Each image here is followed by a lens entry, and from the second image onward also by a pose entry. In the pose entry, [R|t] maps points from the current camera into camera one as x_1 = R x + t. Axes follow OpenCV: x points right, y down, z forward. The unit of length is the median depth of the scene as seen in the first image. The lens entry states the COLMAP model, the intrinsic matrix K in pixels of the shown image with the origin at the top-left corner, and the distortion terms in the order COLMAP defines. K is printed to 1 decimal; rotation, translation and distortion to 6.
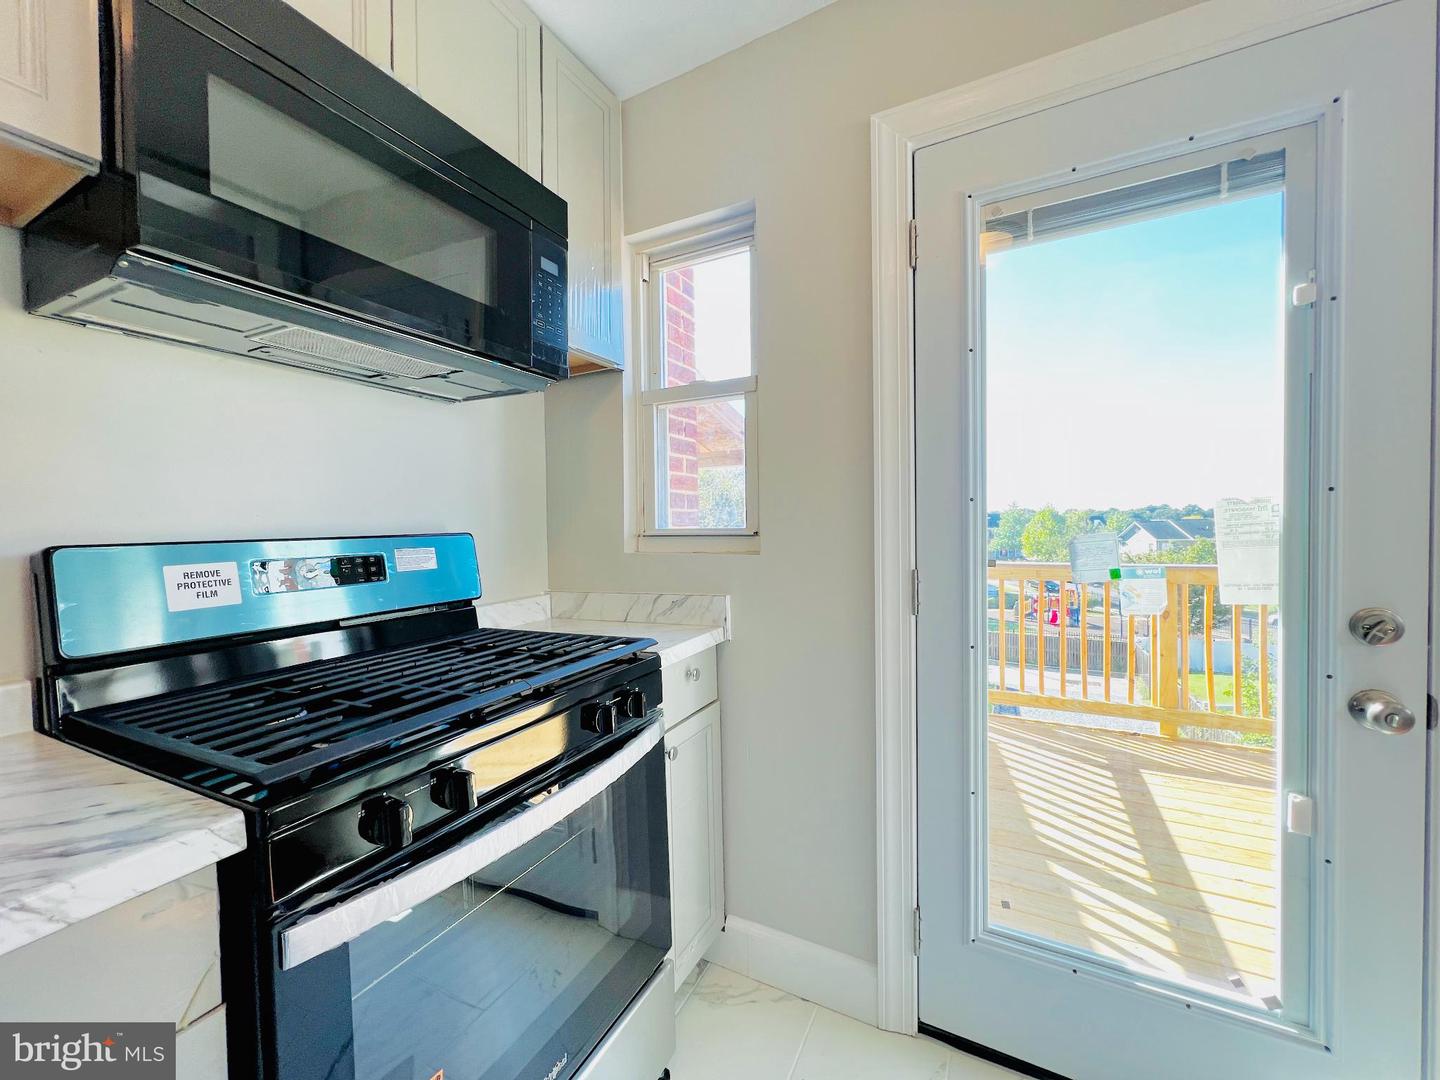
lens RADIAL K [[579.1, 0, 717.3], [0, 579.1, 534.2], [0, 0, 1]] dist [-0.002138, 0.000540]
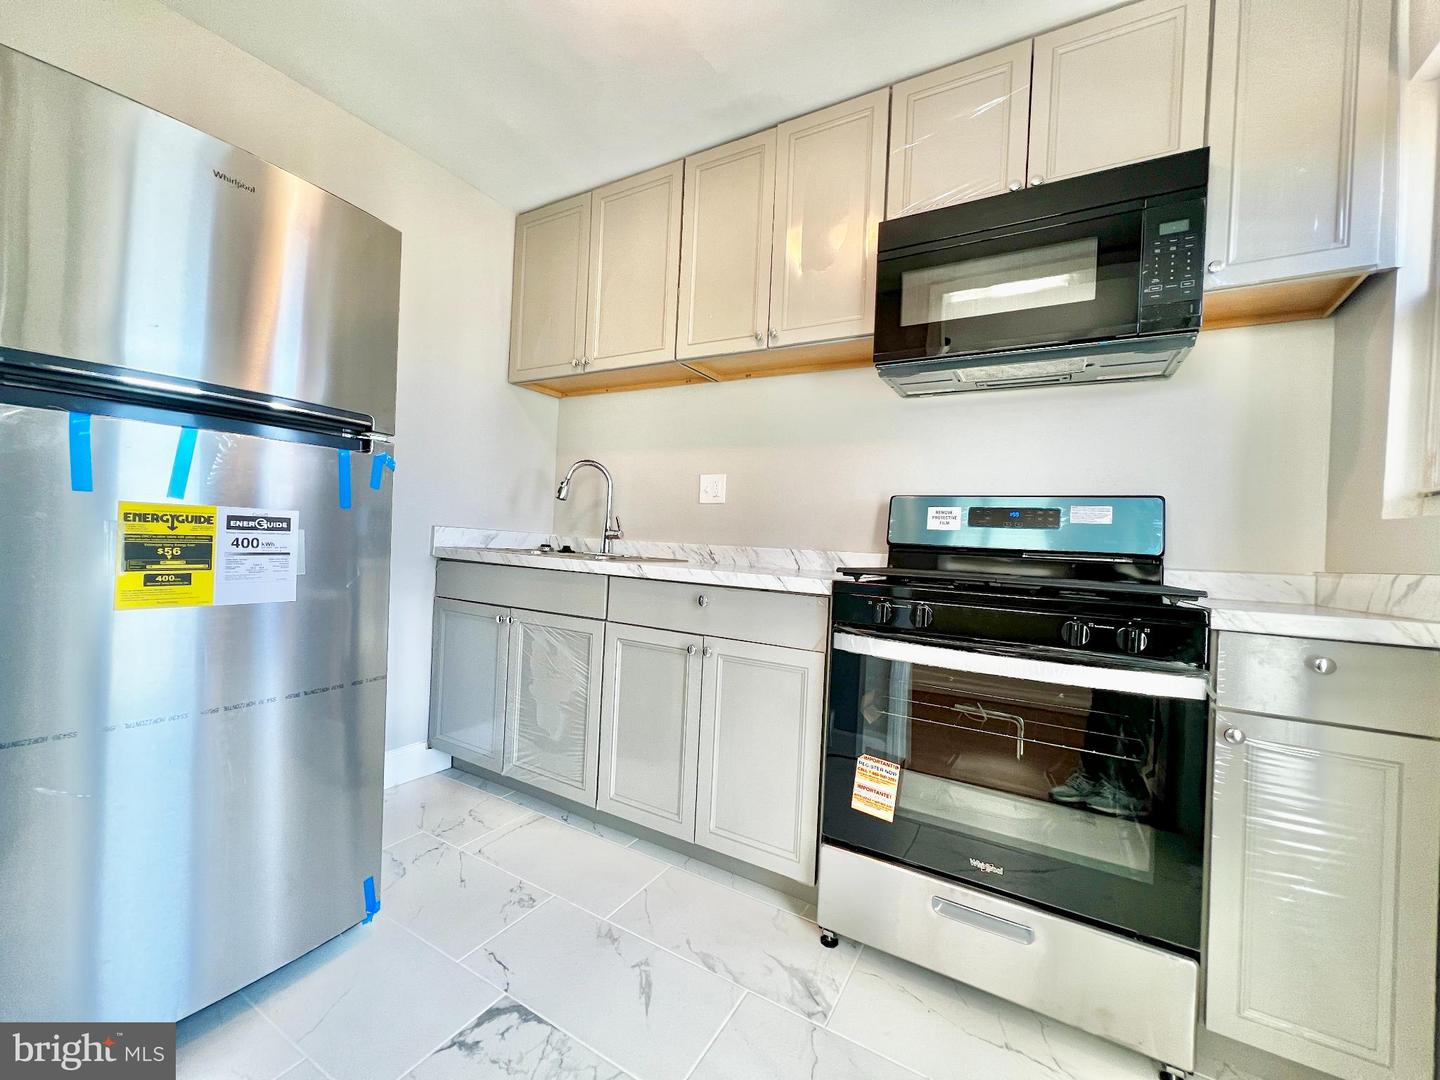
lens RADIAL K [[579.1, 0, 717.3], [0, 579.1, 534.2], [0, 0, 1]] dist [-0.002138, 0.000540]
pose [[-0.041724, 0.007623, -0.999100, 0.787785], [-0.063483, 0.997930, 0.010265, 0.128205], [0.997110, 0.063854, -0.041154, 0.262357]]
